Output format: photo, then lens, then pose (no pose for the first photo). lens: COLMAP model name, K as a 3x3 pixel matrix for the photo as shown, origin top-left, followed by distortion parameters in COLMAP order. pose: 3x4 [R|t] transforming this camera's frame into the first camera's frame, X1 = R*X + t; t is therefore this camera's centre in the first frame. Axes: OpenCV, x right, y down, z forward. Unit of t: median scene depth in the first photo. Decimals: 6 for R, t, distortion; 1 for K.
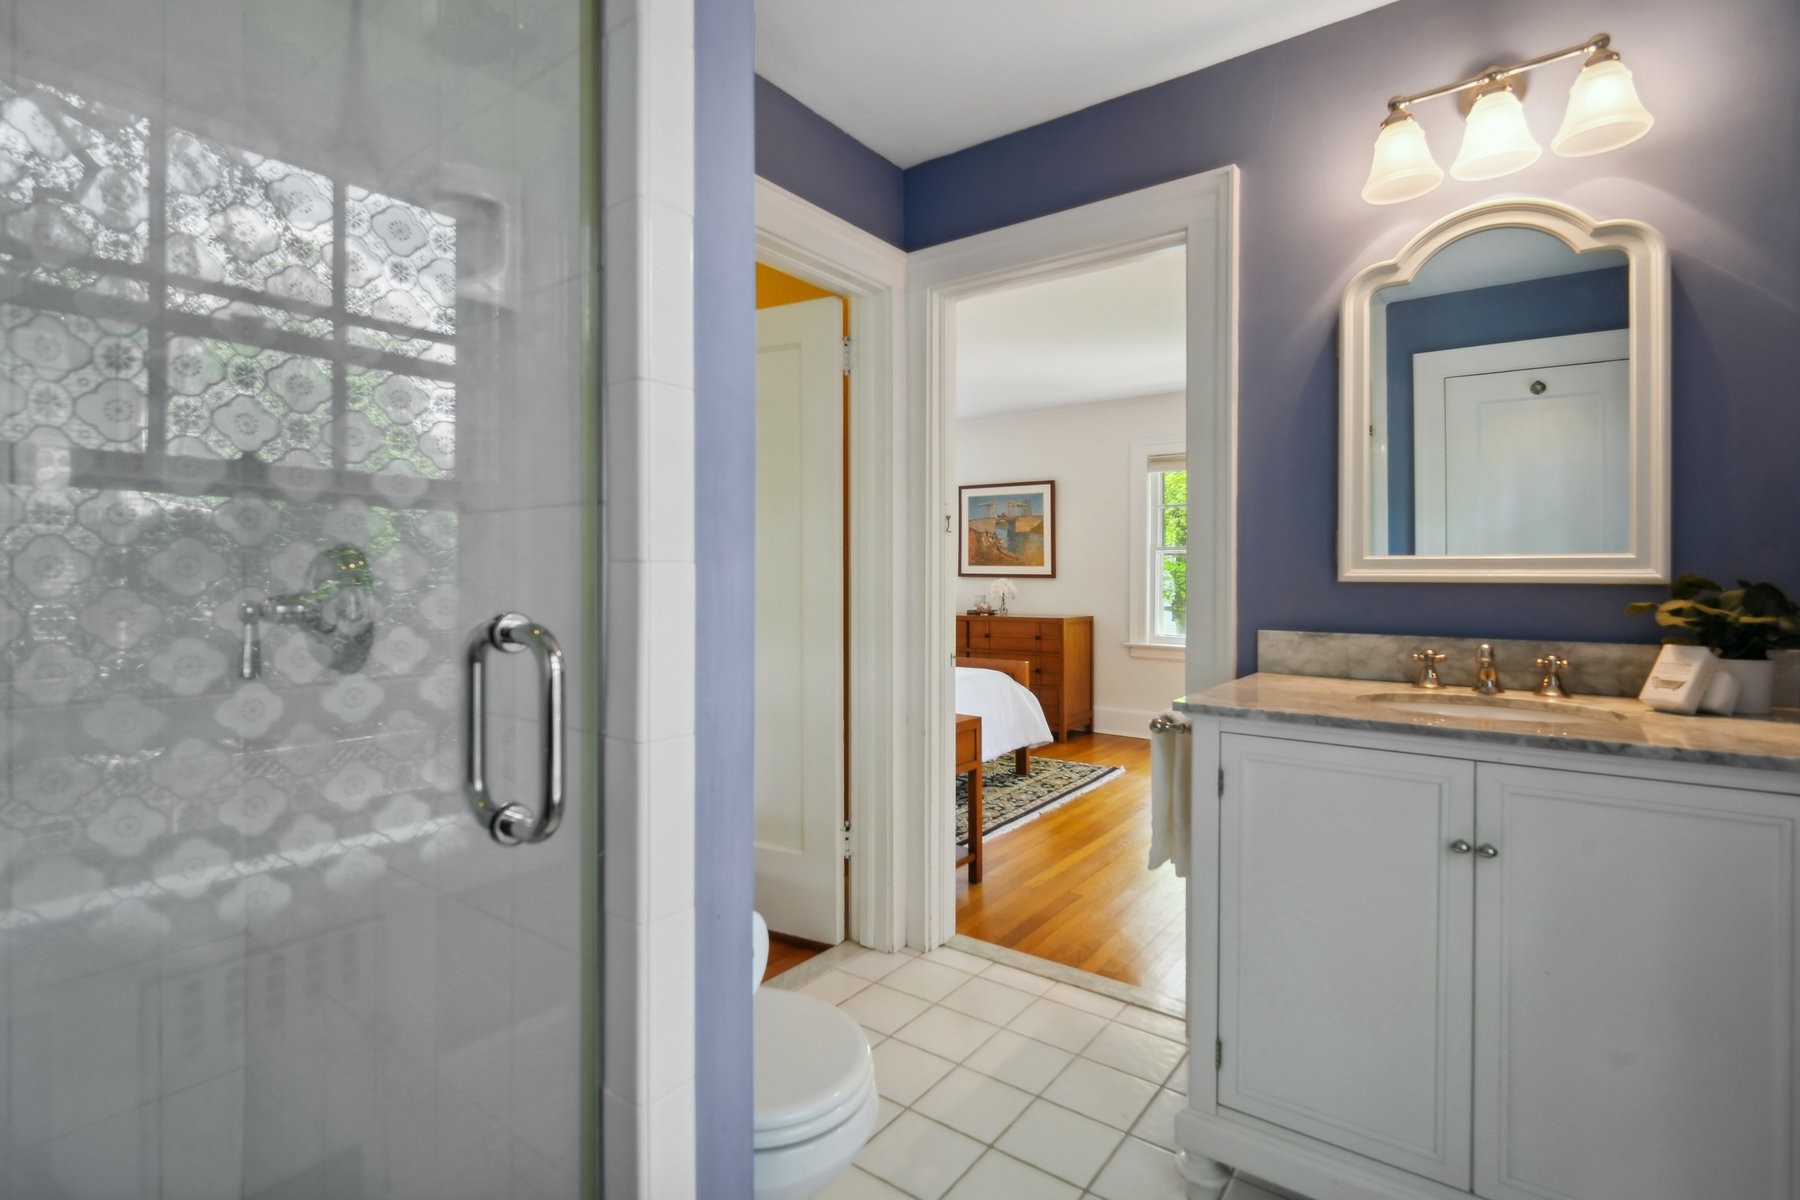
lens RADIAL K [[843.5, 0, 898.5], [0, 843.5, 586.8], [0, 0, 1]] dist [0.000245, 0.000009]
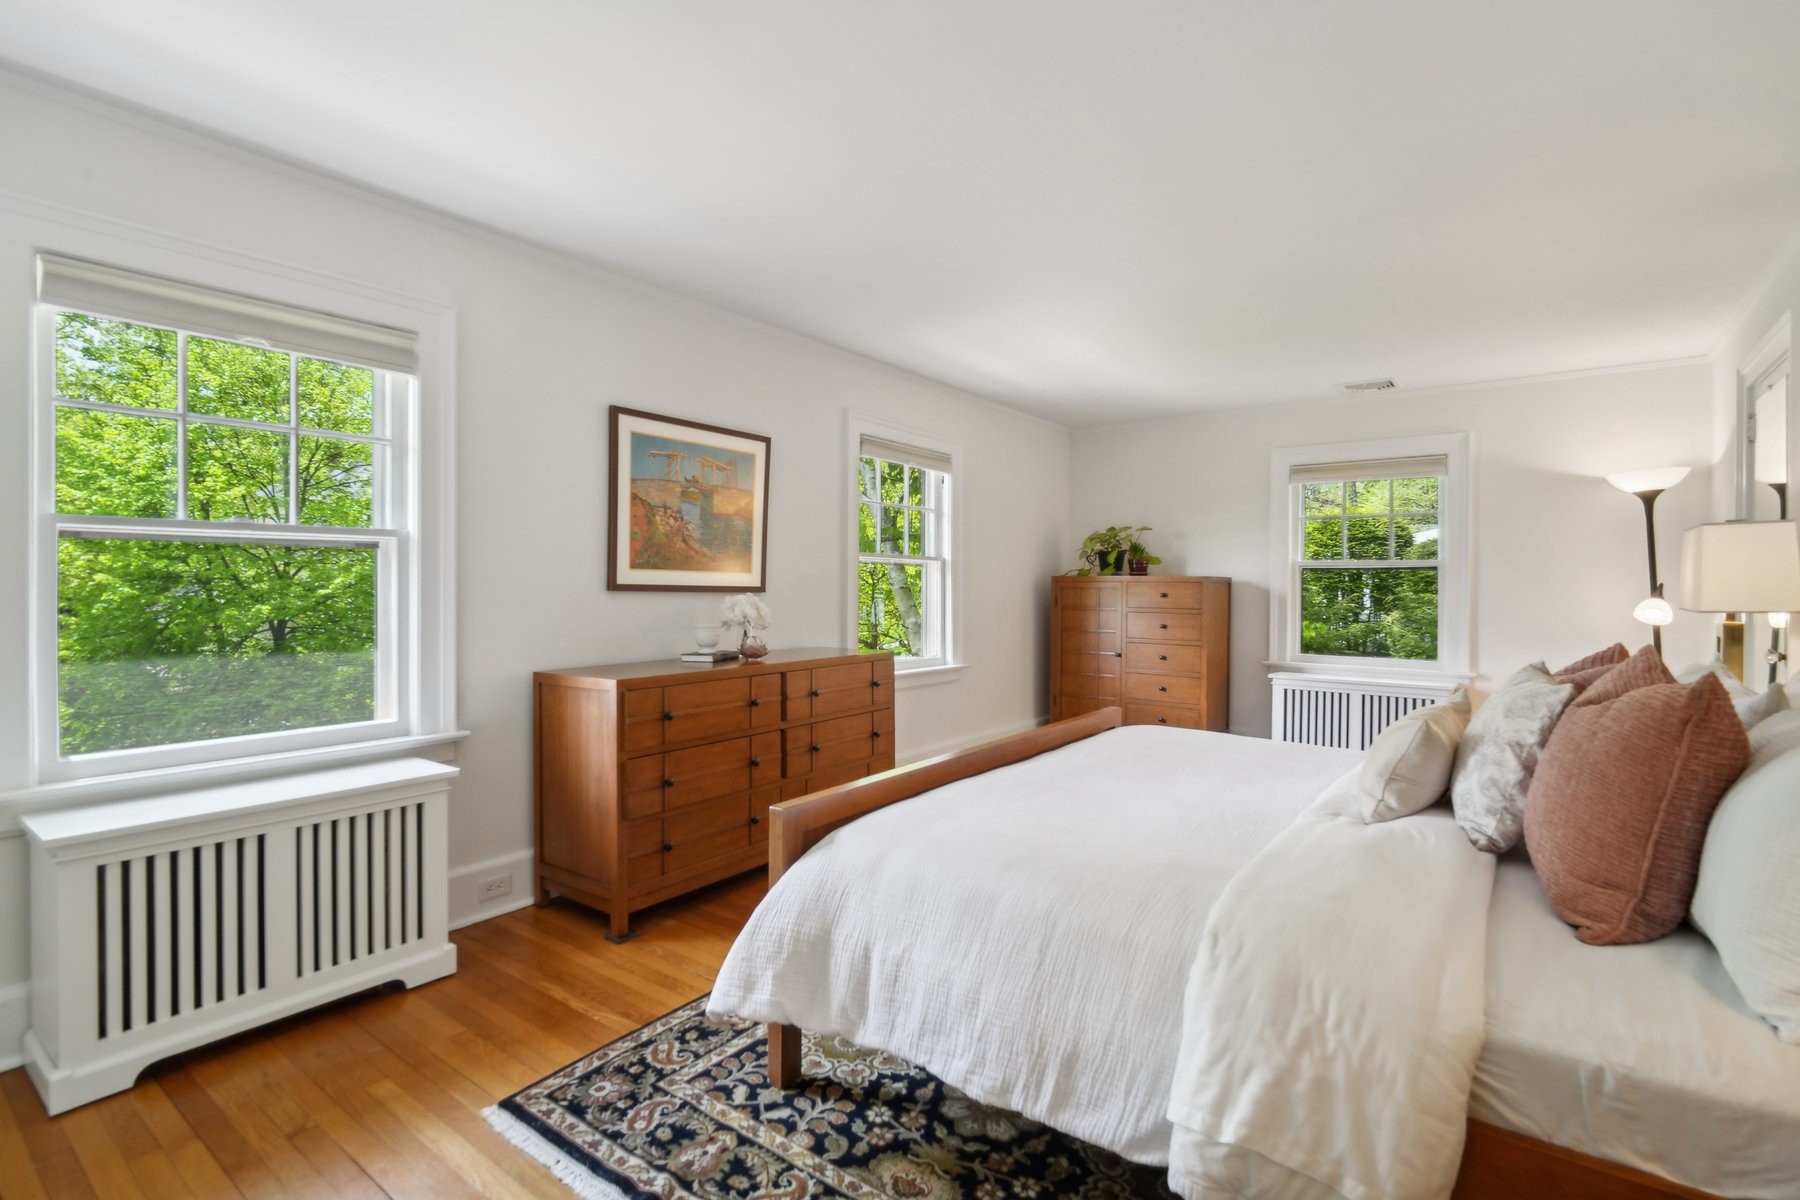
lens RADIAL K [[843.5, 0, 897.2], [0, 843.5, 595.5], [0, 0, 1]] dist [0.000245, 0.000009]
pose [[-0.006864, -0.008611, 0.999939, -0.429011], [0.023064, 0.999696, 0.008767, -0.010391], [-0.999710, 0.023123, -0.006664, 0.866997]]
